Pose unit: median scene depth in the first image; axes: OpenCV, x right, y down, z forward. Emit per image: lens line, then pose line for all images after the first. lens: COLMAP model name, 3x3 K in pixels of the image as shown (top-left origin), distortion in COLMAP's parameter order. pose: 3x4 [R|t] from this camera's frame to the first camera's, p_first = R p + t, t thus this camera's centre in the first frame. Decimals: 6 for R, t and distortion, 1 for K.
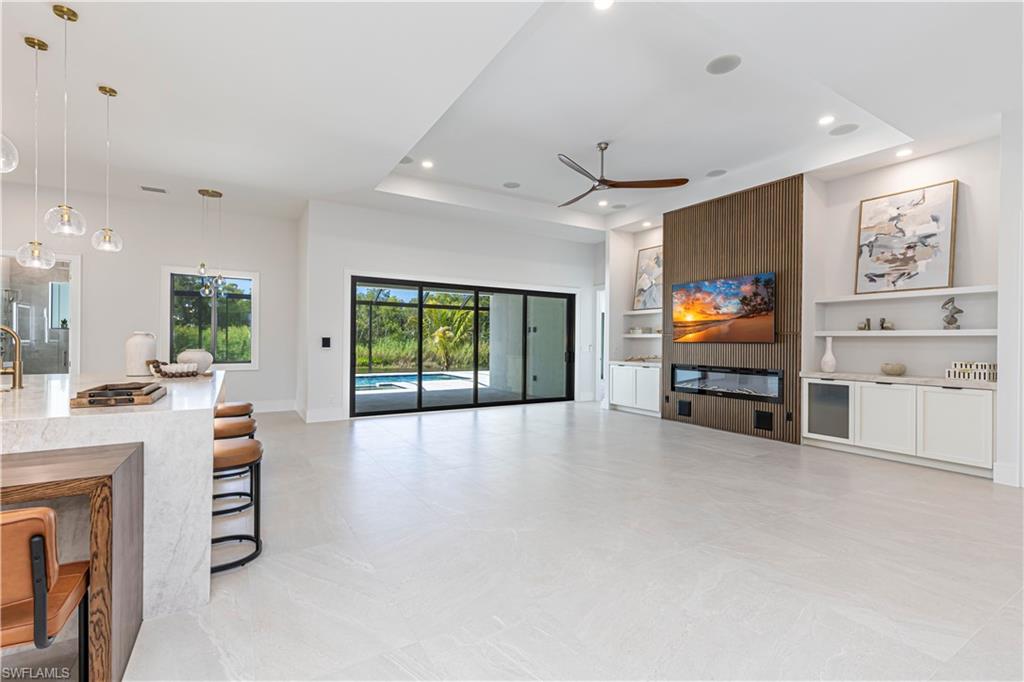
lens RADIAL K [[459.4, 0, 516.2], [0, 459.4, 343.5], [0, 0, 1]] dist [0.014166, -0.002724]
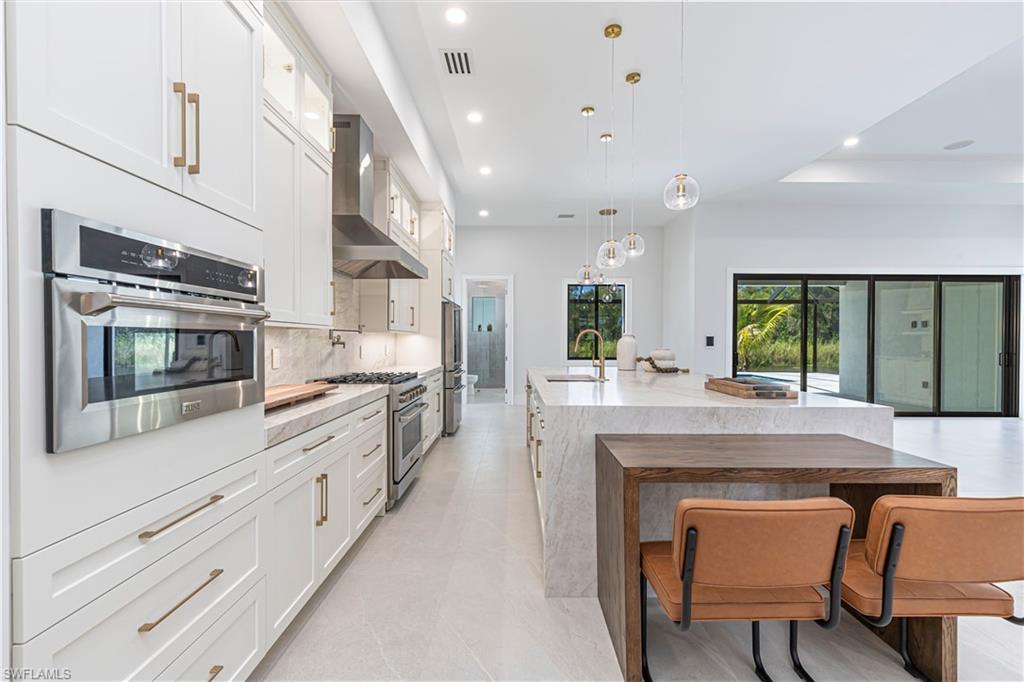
lens RADIAL K [[459.4, 0, 516.4], [0, 459.4, 343.3], [0, 0, 1]] dist [0.014166, -0.002724]
pose [[0.856917, 0.000206, -0.515454, -0.278453], [0.001917, 0.999992, 0.003585, -0.002847], [0.515450, -0.004060, 0.856910, -0.104970]]
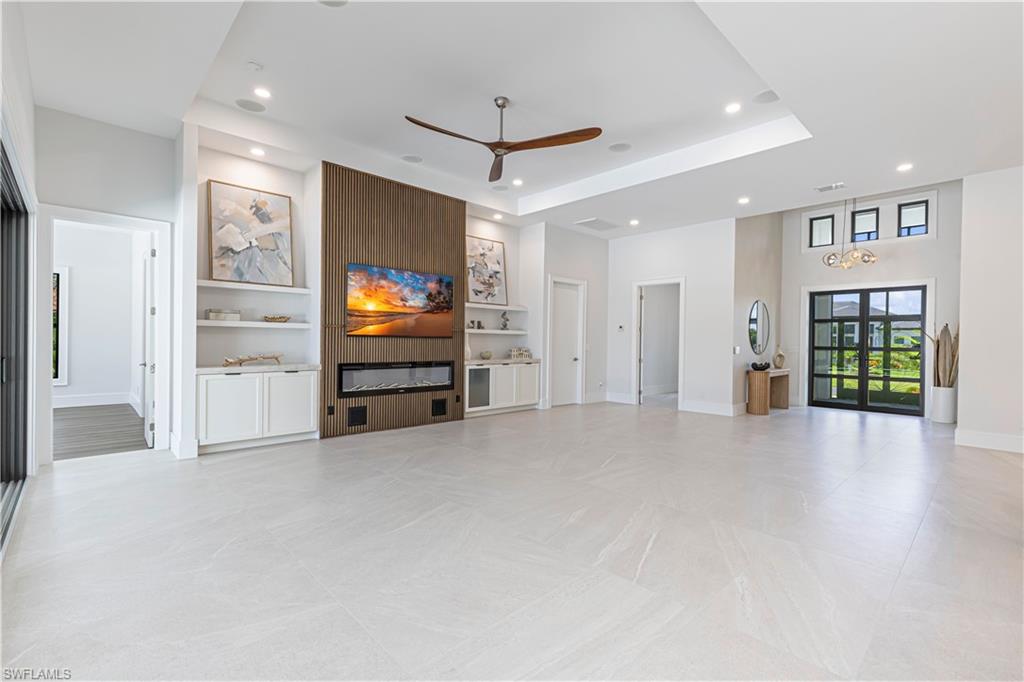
lens RADIAL K [[459.4, 0, 516.8], [0, 459.4, 342.3], [0, 0, 1]] dist [0.014166, -0.002724]
pose [[-0.215867, -0.011713, 0.976352, -0.559065], [-0.009541, 0.999906, 0.009886, -0.002183], [-0.976376, -0.007182, -0.215959, 1.015108]]
